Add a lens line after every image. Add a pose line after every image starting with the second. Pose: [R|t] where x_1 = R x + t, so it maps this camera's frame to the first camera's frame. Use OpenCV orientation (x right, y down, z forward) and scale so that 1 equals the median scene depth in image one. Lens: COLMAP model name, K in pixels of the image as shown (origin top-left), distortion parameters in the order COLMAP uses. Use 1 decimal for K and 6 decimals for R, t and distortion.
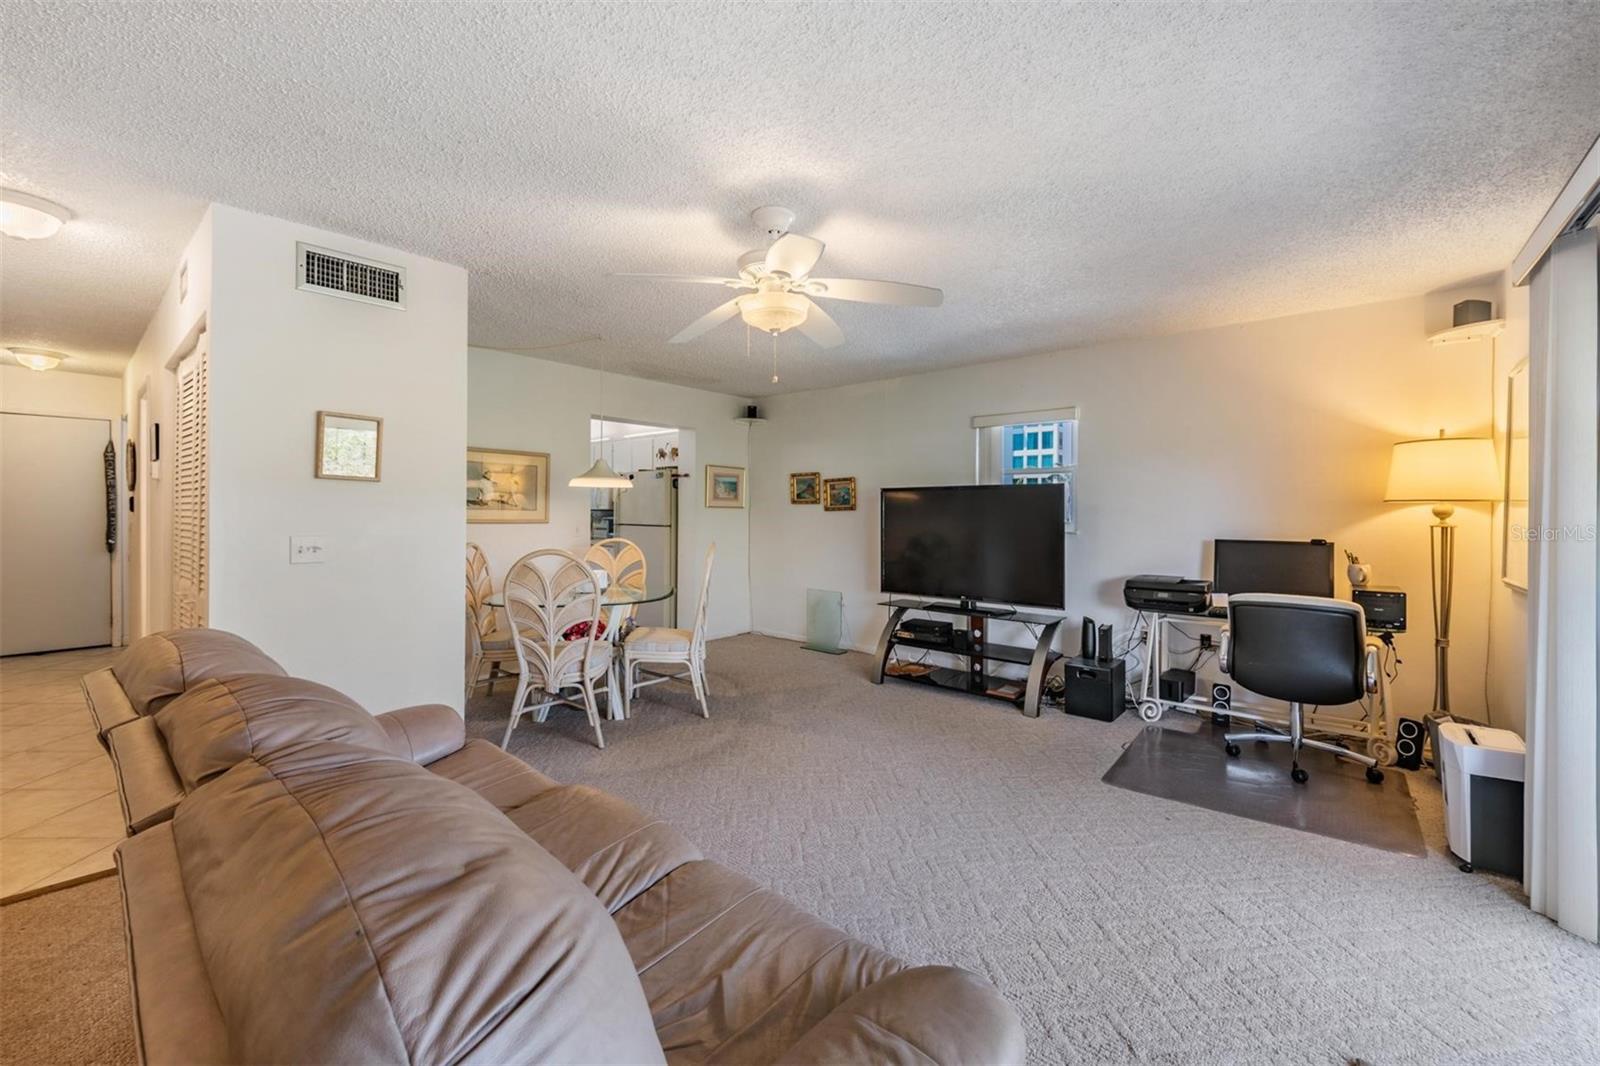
lens RADIAL K [[631.7, 0, 810.2], [0, 631.7, 530.6], [0, 0, 1]] dist [-0.009679, -0.002684]
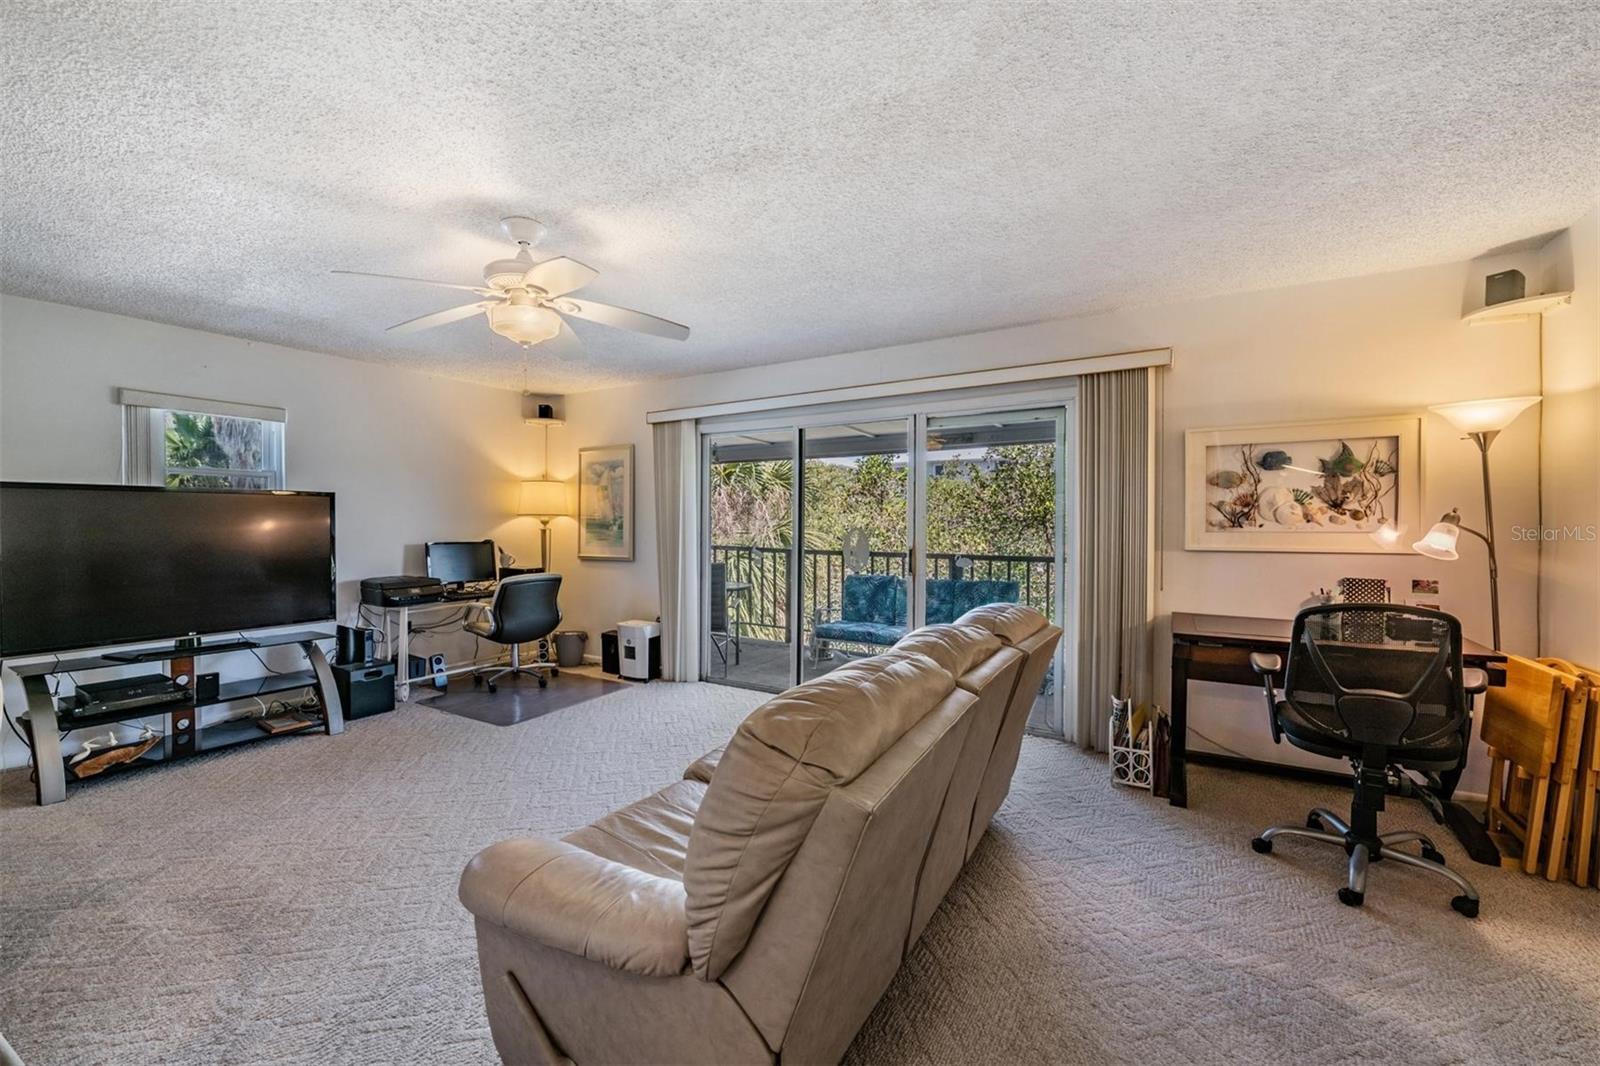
lens RADIAL K [[631.7, 0, 776.9], [0, 631.7, 534.4], [0, 0, 1]] dist [-0.009679, -0.002684]
pose [[-0.134142, -0.023571, 0.990682, -0.712782], [0.027429, 0.999246, 0.027489, -0.017849], [-0.990582, 0.030861, -0.133394, 0.467914]]
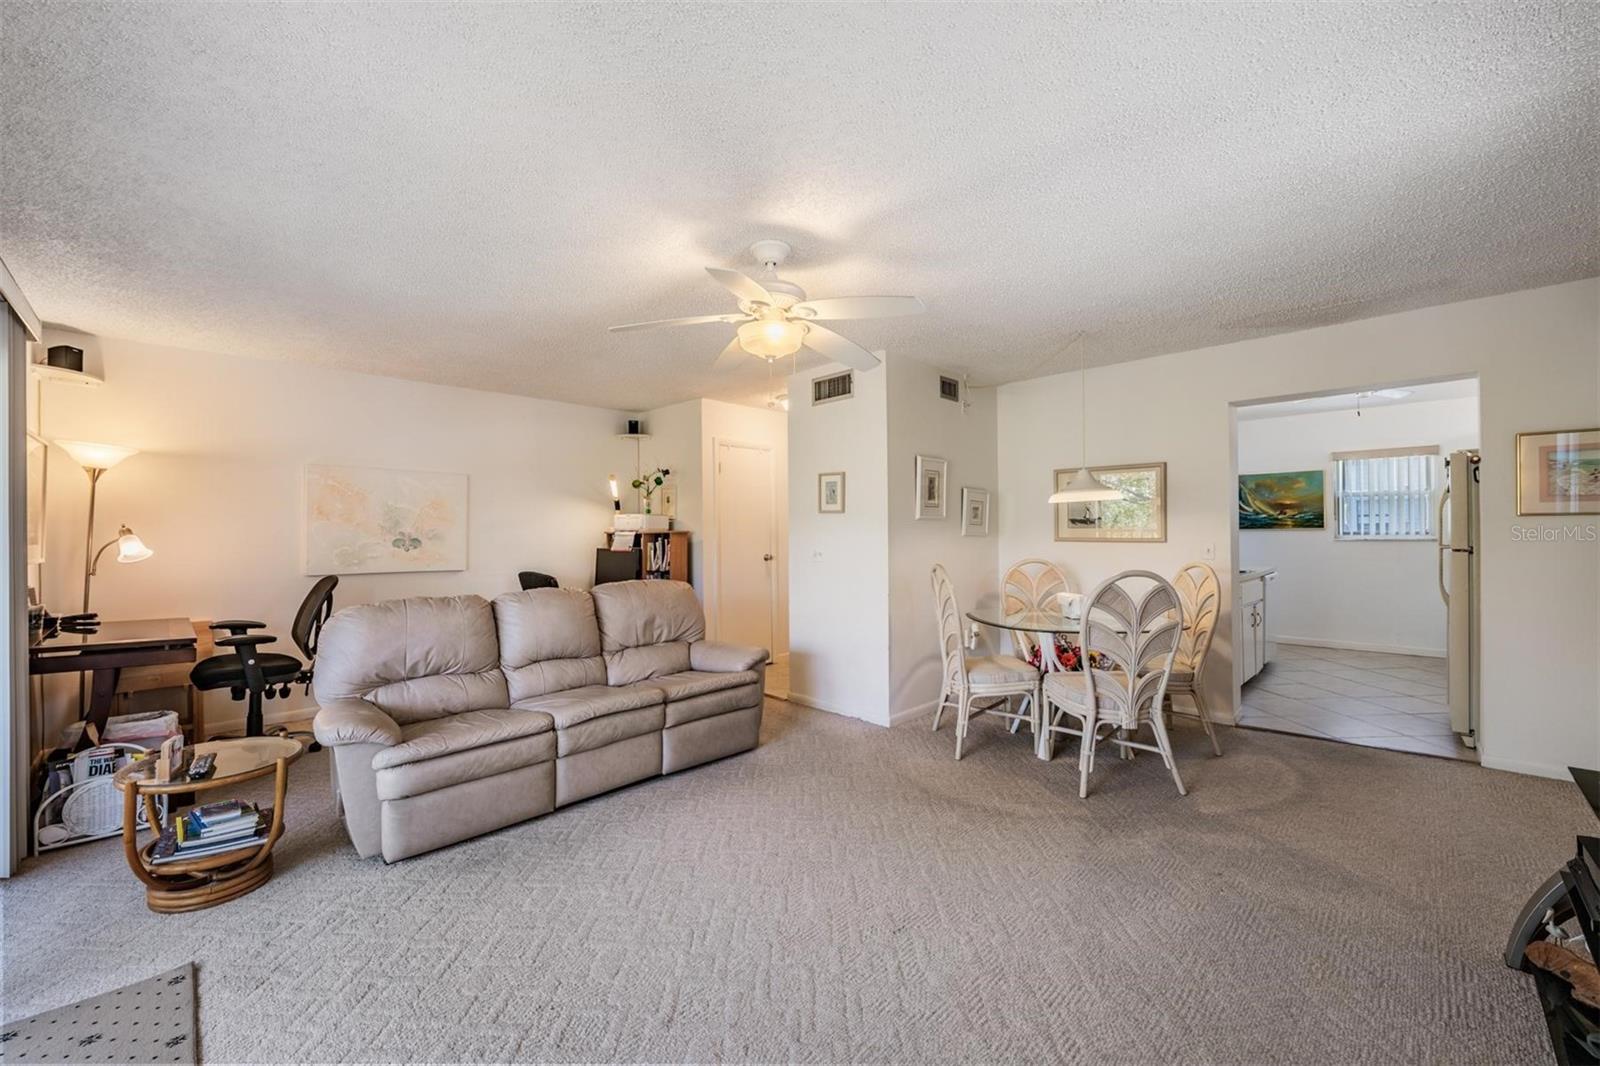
lens RADIAL K [[631.7, 0, 774.8], [0, 631.7, 536.1], [0, 0, 1]] dist [-0.009679, -0.002684]
pose [[-0.106353, -0.001471, -0.994327, 0.636065], [-0.022463, 0.999747, 0.000924, -0.011067], [0.994075, 0.022434, -0.106360, 0.711389]]
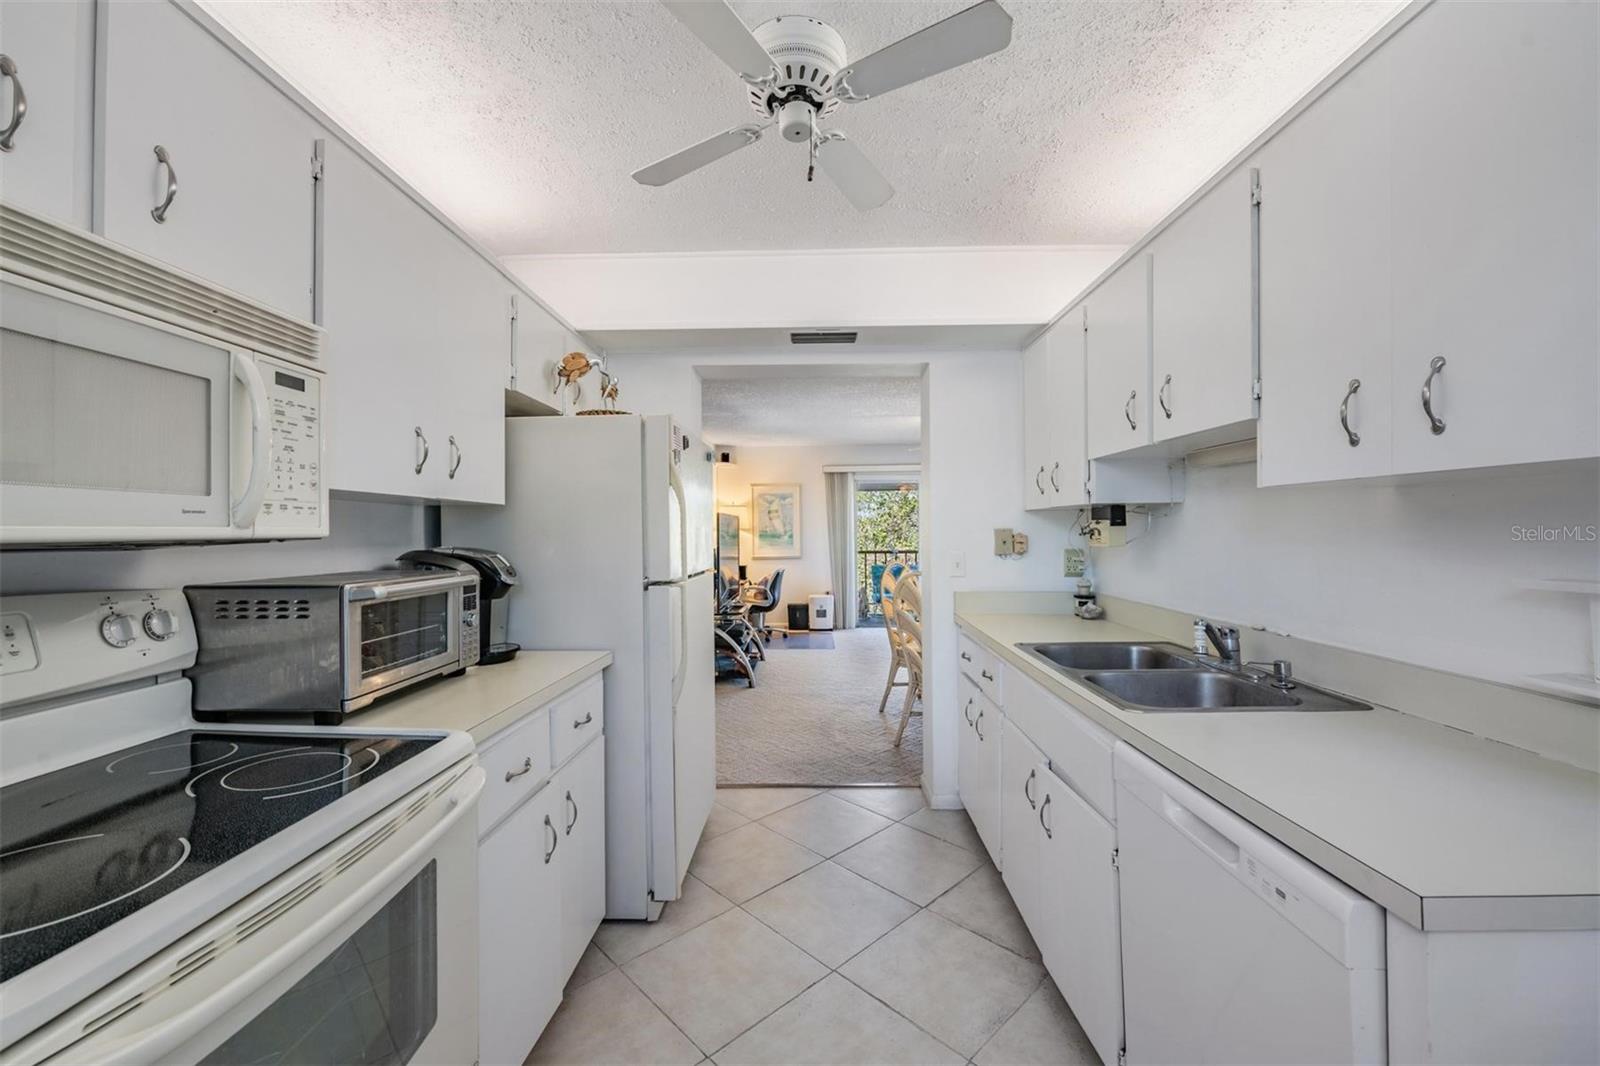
lens RADIAL K [[631.7, 0, 796.0], [0, 631.7, 528.9], [0, 0, 1]] dist [-0.009679, -0.002684]
pose [[-0.620165, 0.003620, 0.784463, -0.998388], [0.027967, 0.999456, 0.017497, -0.069961], [-0.783973, 0.032790, -0.619928, 1.976617]]
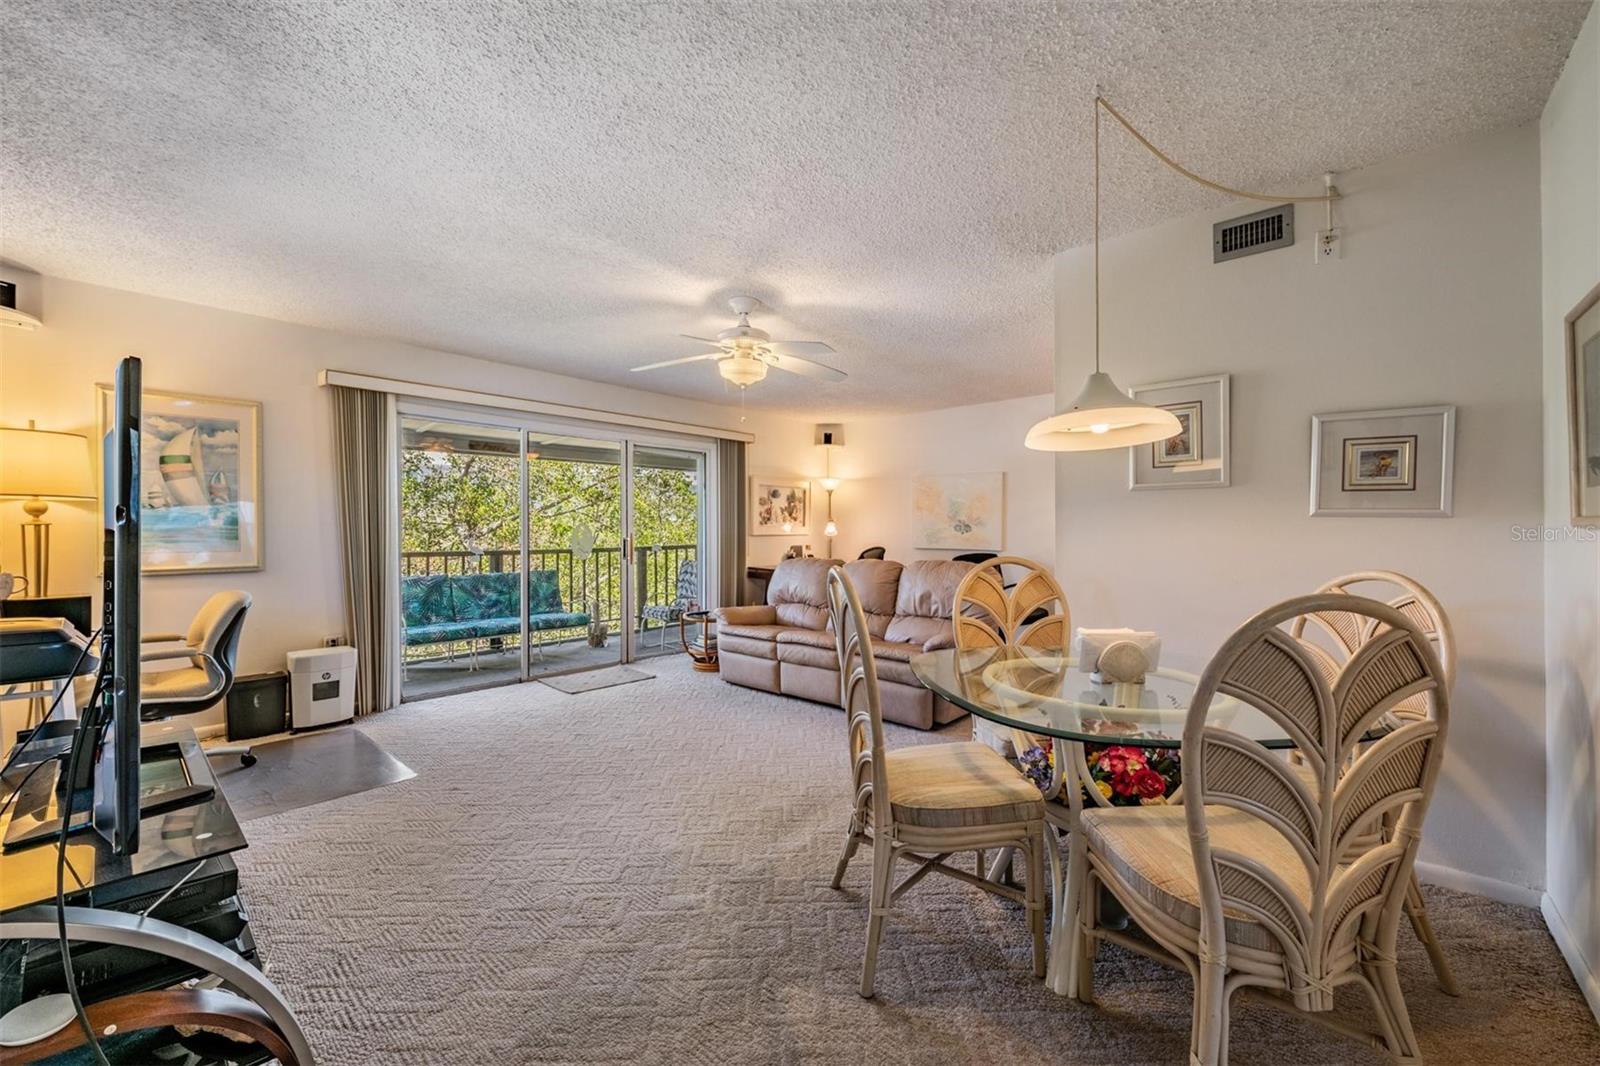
lens RADIAL K [[631.7, 0, 815.4], [0, 631.7, 533.2], [0, 0, 1]] dist [-0.009679, -0.002684]
pose [[-0.999626, -0.002337, 0.027250, -0.164434], [-0.001438, 0.999455, 0.032974, -0.020343], [-0.027313, 0.032922, -0.999085, 1.540369]]
